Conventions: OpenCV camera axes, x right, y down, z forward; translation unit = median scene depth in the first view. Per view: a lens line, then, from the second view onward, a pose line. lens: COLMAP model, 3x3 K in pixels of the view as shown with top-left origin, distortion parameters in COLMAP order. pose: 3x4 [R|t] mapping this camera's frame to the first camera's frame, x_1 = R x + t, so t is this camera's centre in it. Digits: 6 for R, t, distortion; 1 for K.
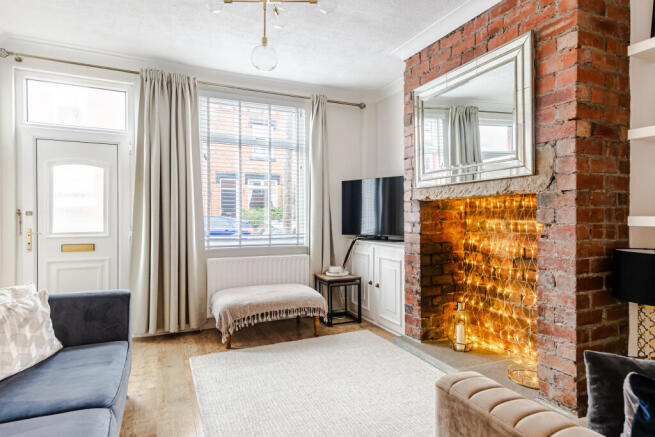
lens RADIAL K [[374.2, 0, 332.5], [0, 374.2, 218.1], [0, 0, 1]] dist [0.022229, 0.000039]
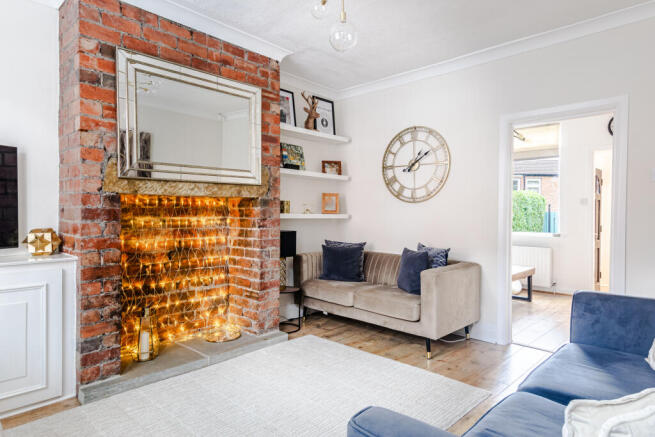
lens RADIAL K [[400.8, 0, 328.3], [0, 400.8, 217.0], [0, 0, 1]] dist [0.035644, -0.001500]
pose [[-0.371509, -0.011776, 0.928355, -0.800580], [0.003610, 0.999894, 0.014128, -0.009700], [-0.928422, 0.008601, -0.371427, 1.030953]]
